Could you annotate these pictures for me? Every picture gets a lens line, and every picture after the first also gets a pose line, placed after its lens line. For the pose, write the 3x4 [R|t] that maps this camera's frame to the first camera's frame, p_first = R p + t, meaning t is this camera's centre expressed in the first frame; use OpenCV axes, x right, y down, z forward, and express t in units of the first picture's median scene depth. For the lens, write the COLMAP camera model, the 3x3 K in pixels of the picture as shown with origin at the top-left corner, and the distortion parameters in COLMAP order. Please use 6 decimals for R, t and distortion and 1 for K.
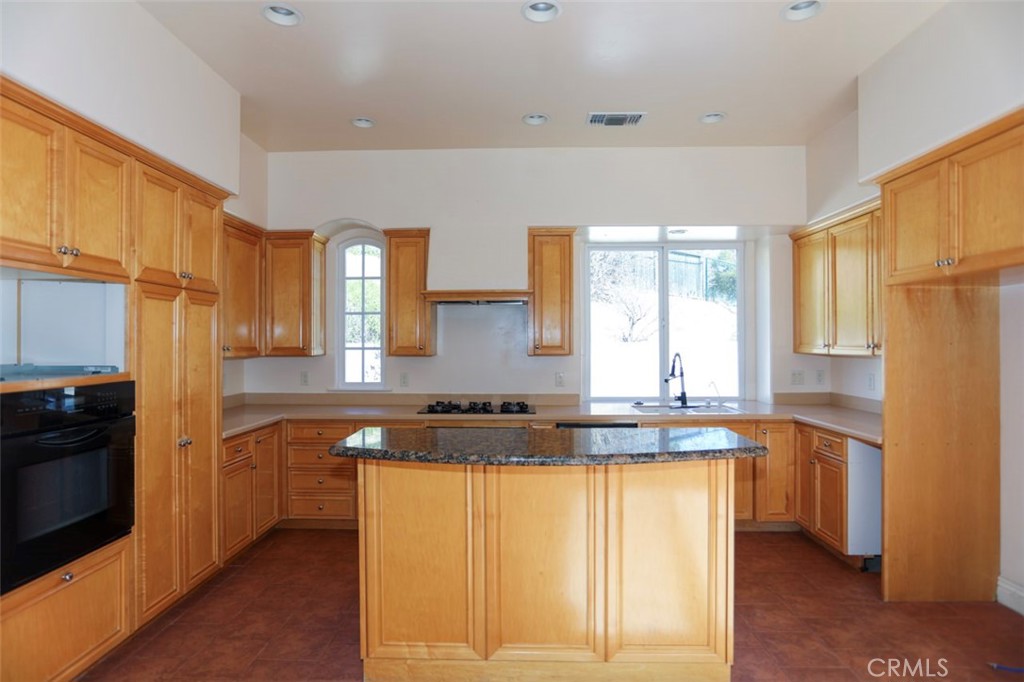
lens RADIAL K [[561.6, 0, 512.0], [0, 561.6, 341.0], [0, 0, 1]] dist [-0.000575, -0.000384]
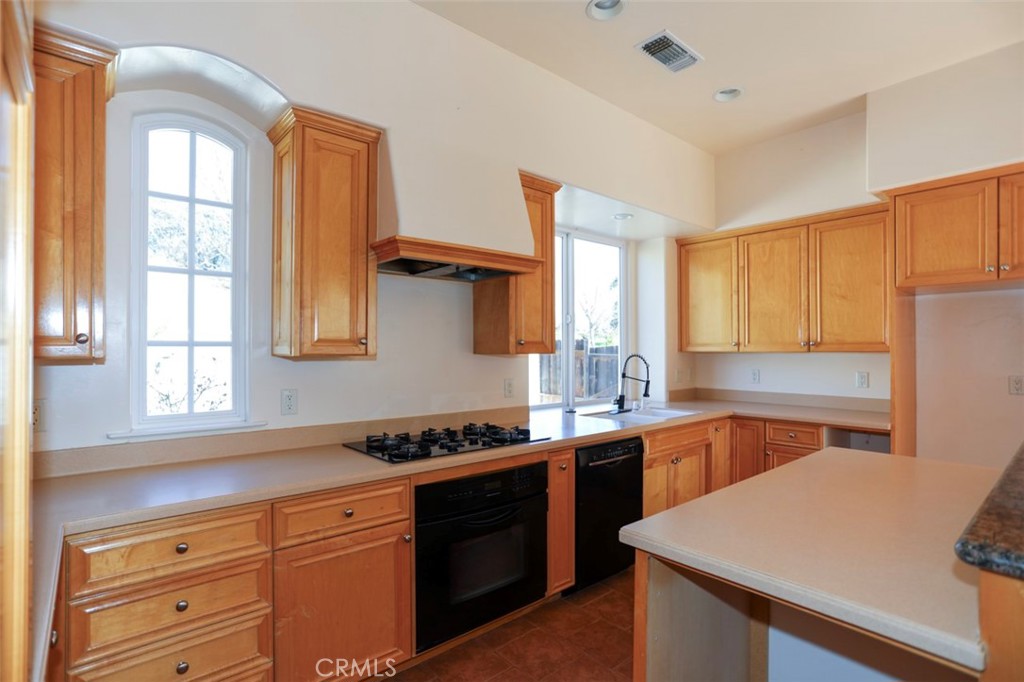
lens RADIAL K [[497.4, 0, 512.0], [0, 497.4, 341.0], [0, 0, 1]] dist [-0.030339, 0.000462]
pose [[0.743984, 0.013601, 0.668059, -0.358593], [-0.003962, 0.999865, -0.015945, 0.017648], [-0.668185, 0.009216, 0.743938, 0.520587]]
